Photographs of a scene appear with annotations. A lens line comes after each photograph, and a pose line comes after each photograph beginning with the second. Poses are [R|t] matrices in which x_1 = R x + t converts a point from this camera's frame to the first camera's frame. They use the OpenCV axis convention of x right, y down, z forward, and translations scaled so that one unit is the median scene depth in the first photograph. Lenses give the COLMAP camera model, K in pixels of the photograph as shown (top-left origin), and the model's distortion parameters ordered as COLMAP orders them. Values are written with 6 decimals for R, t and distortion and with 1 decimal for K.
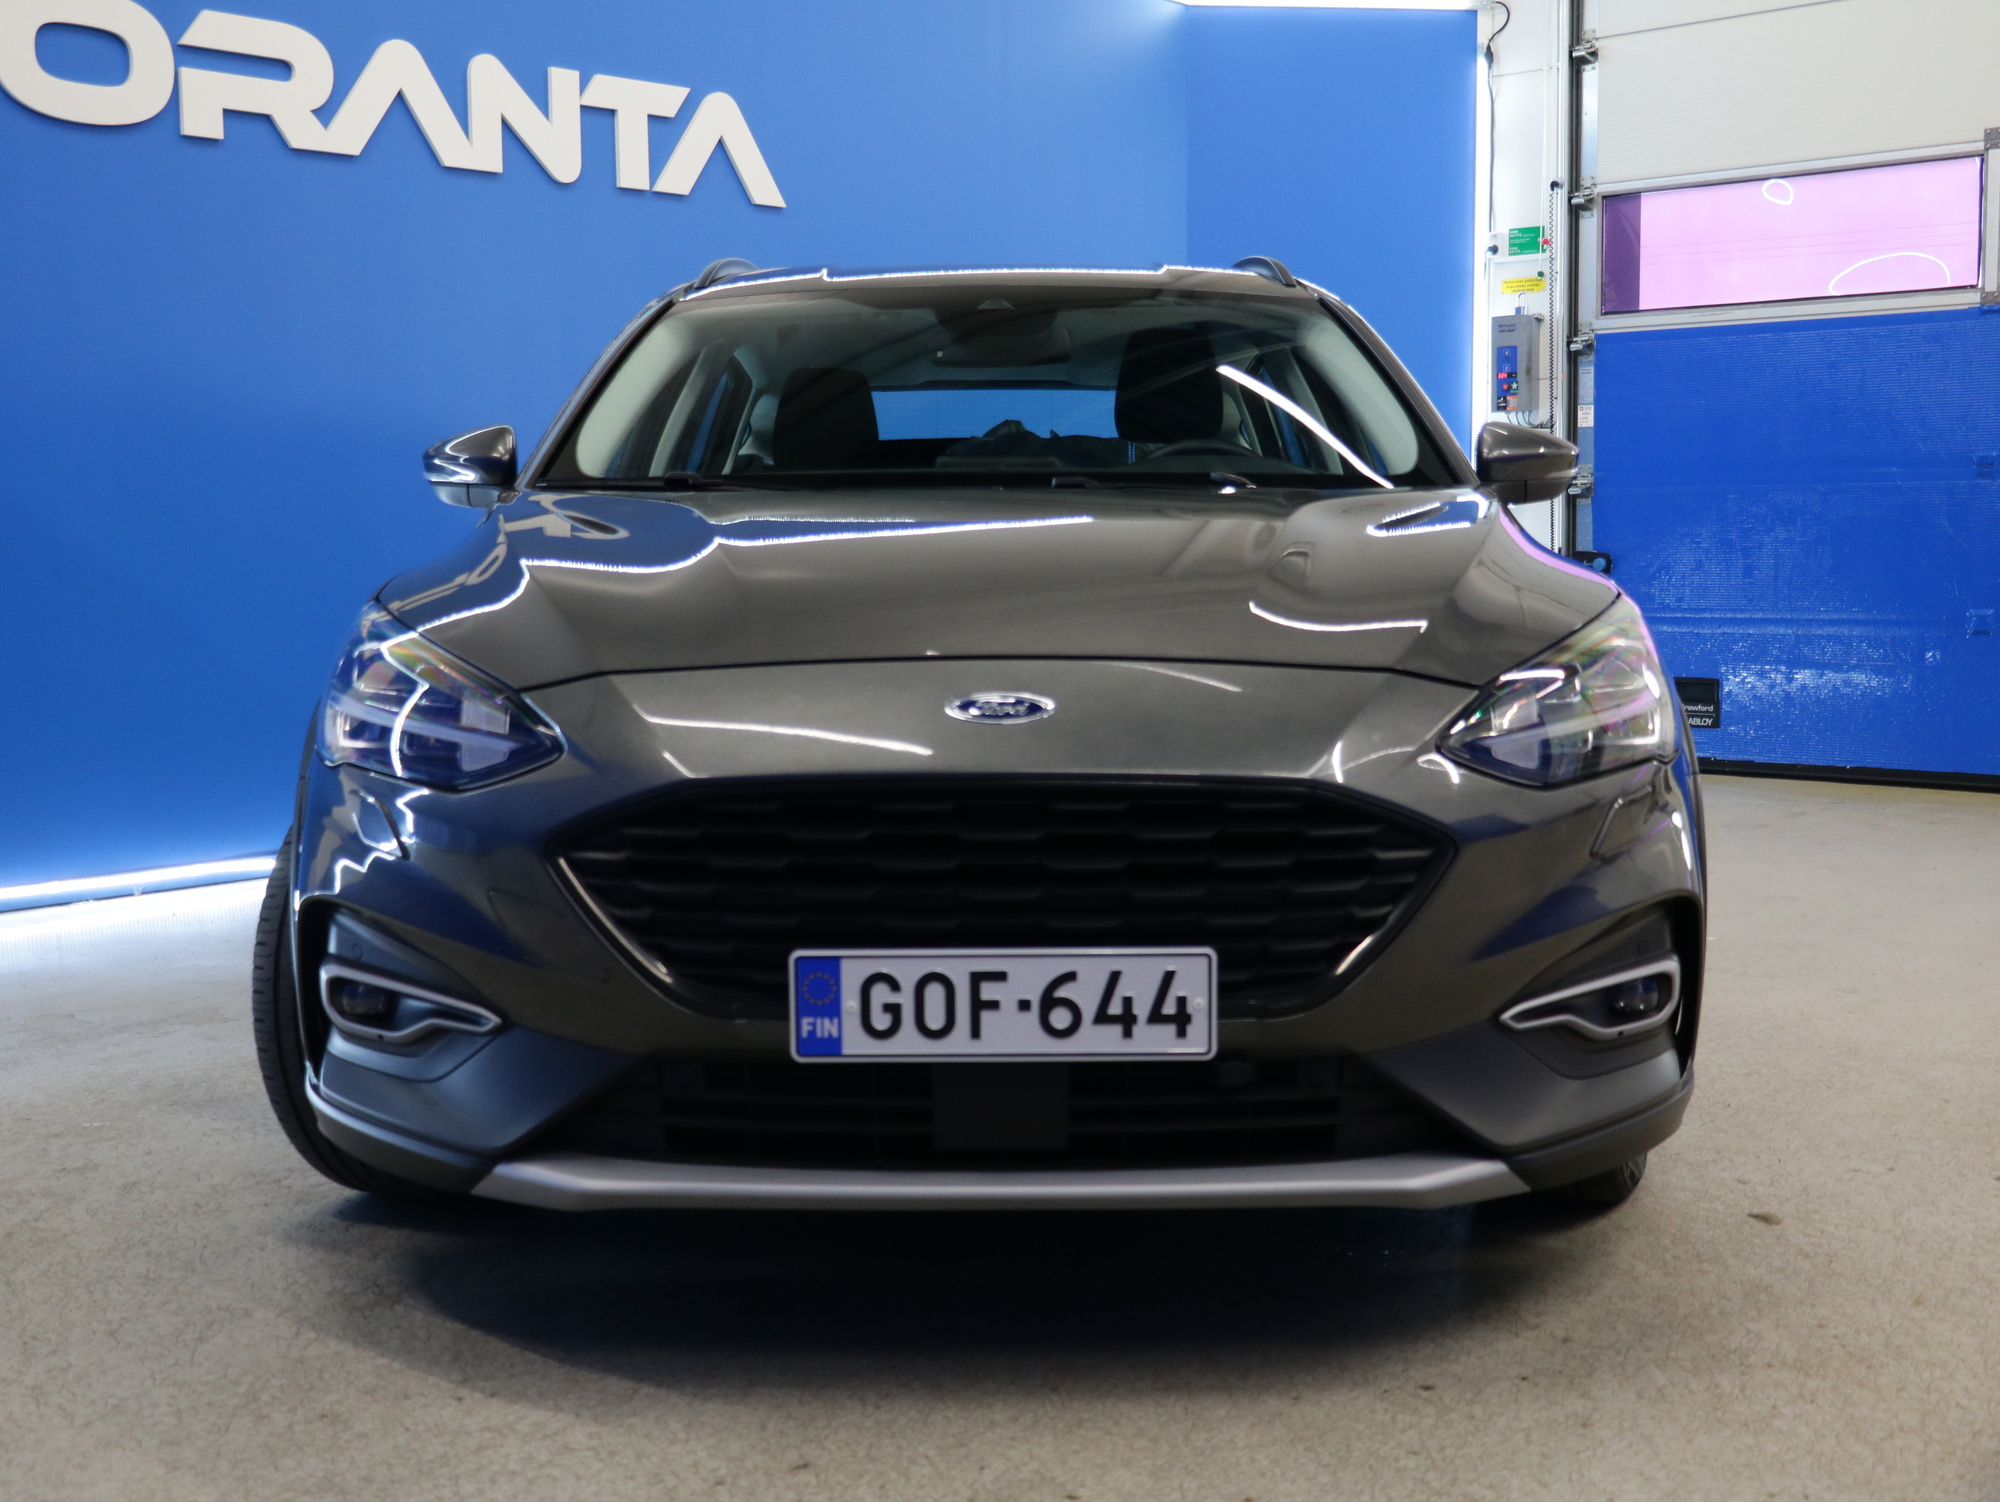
lens RADIAL K [[2136.7, 0, 1085.3], [0, 2136.7, 750.2], [0, 0, 1]] dist [-0.013822, -0.020172]
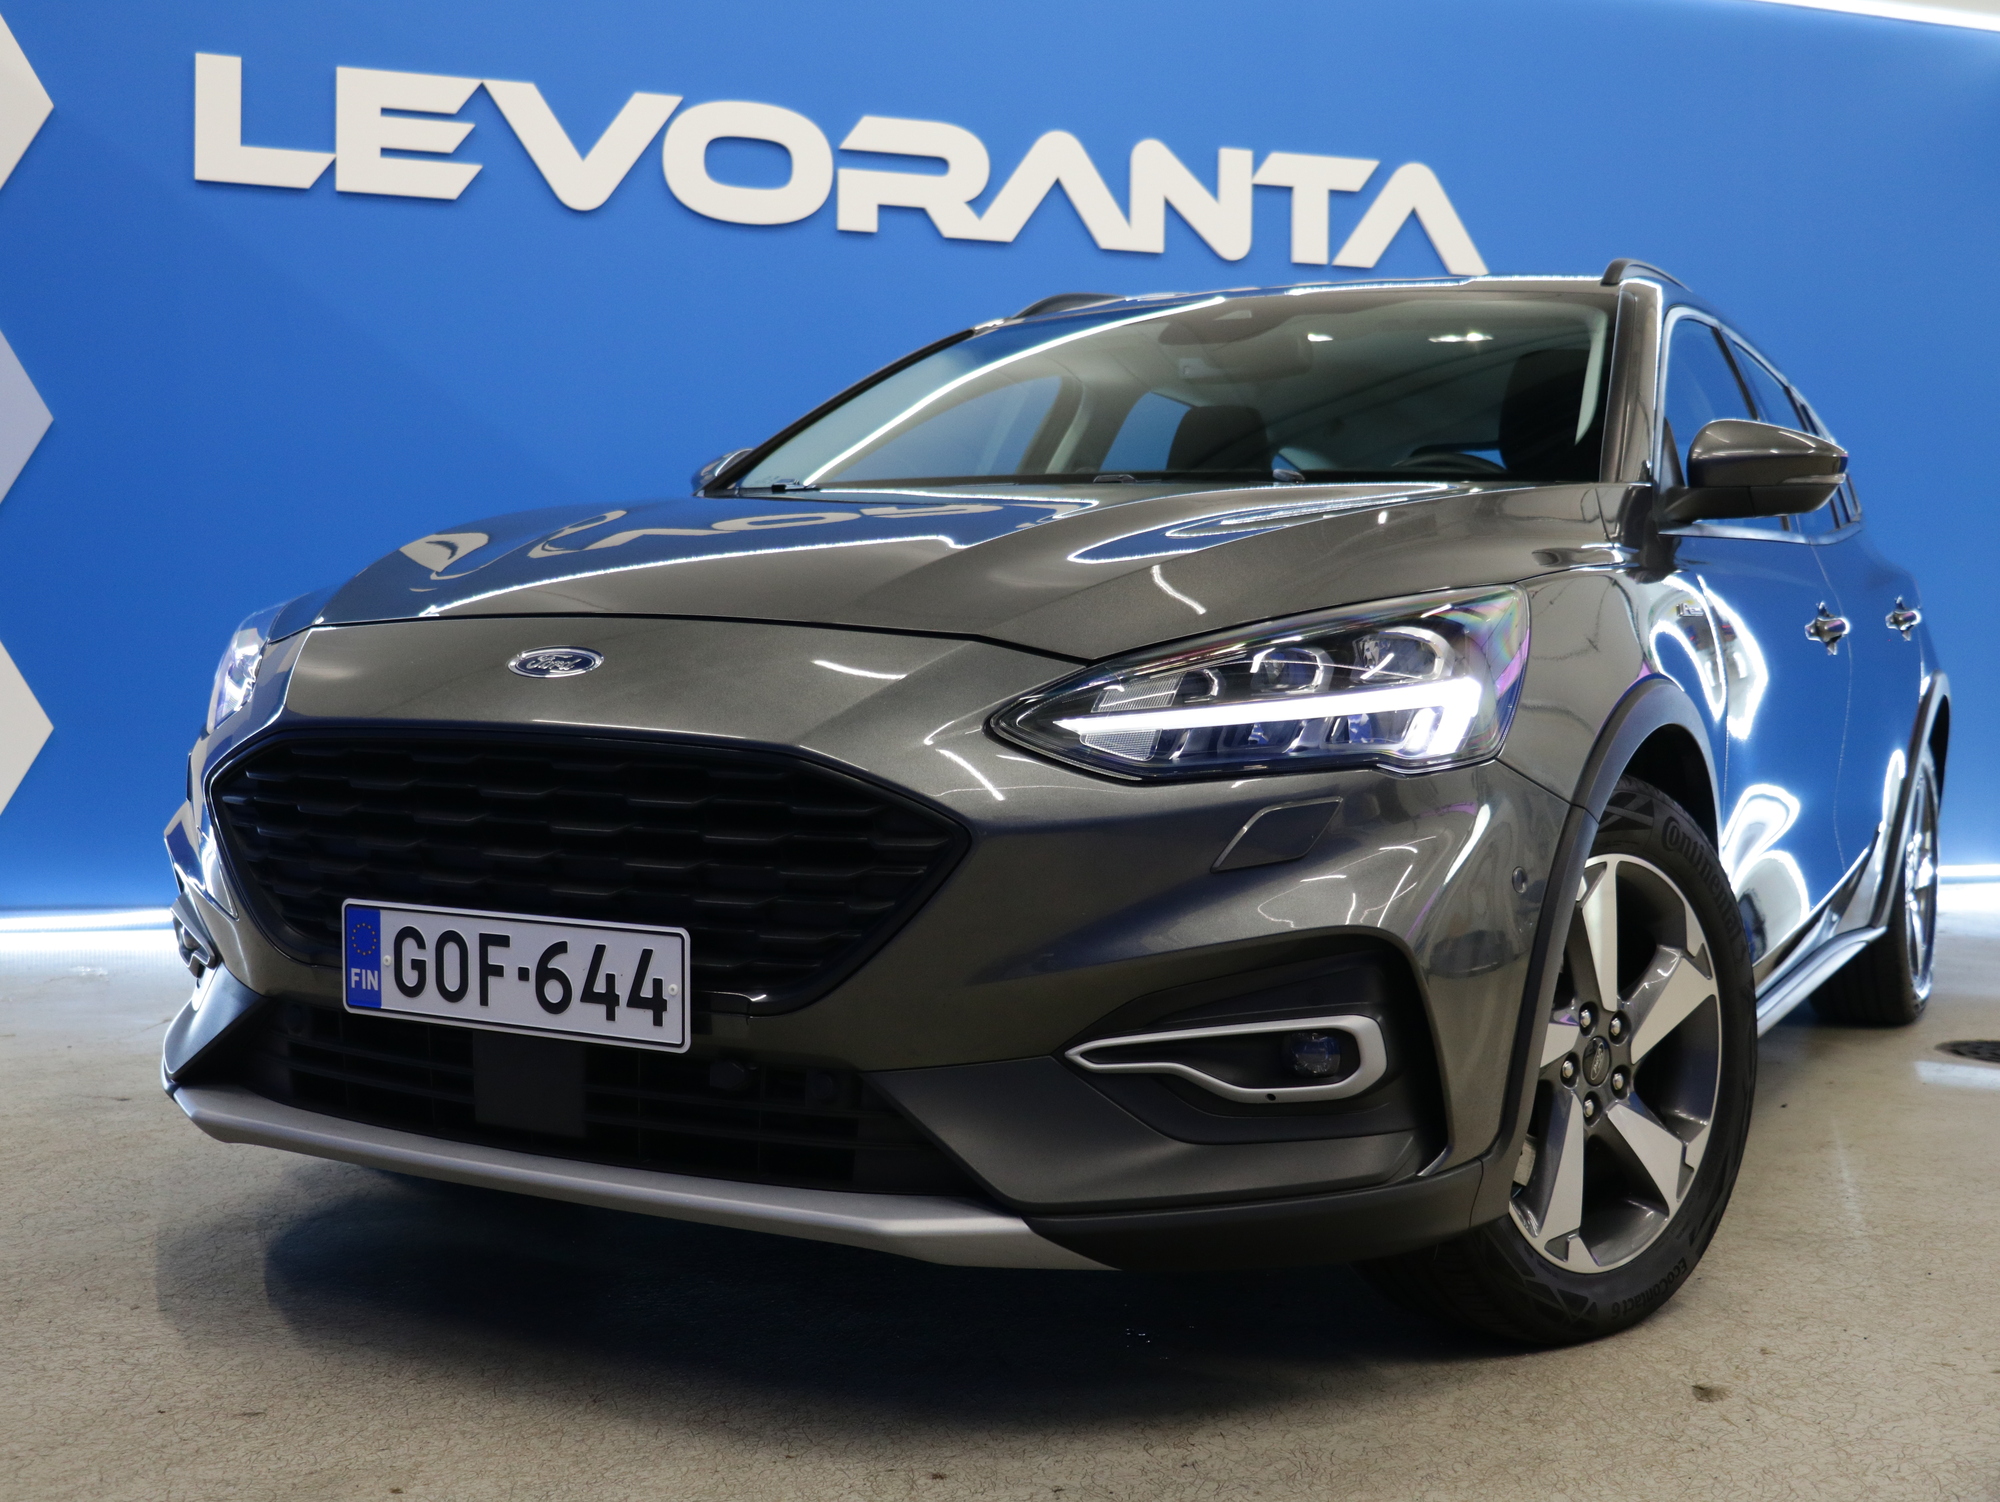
lens RADIAL K [[2136.7, 0, 1085.3], [0, 2136.7, 750.2], [0, 0, 1]] dist [-0.013822, -0.020172]
pose [[0.893843, 0.039955, -0.446596, 0.571879], [-0.062949, 0.997339, -0.036762, 0.037220], [0.443939, 0.060972, 0.893980, 0.244569]]
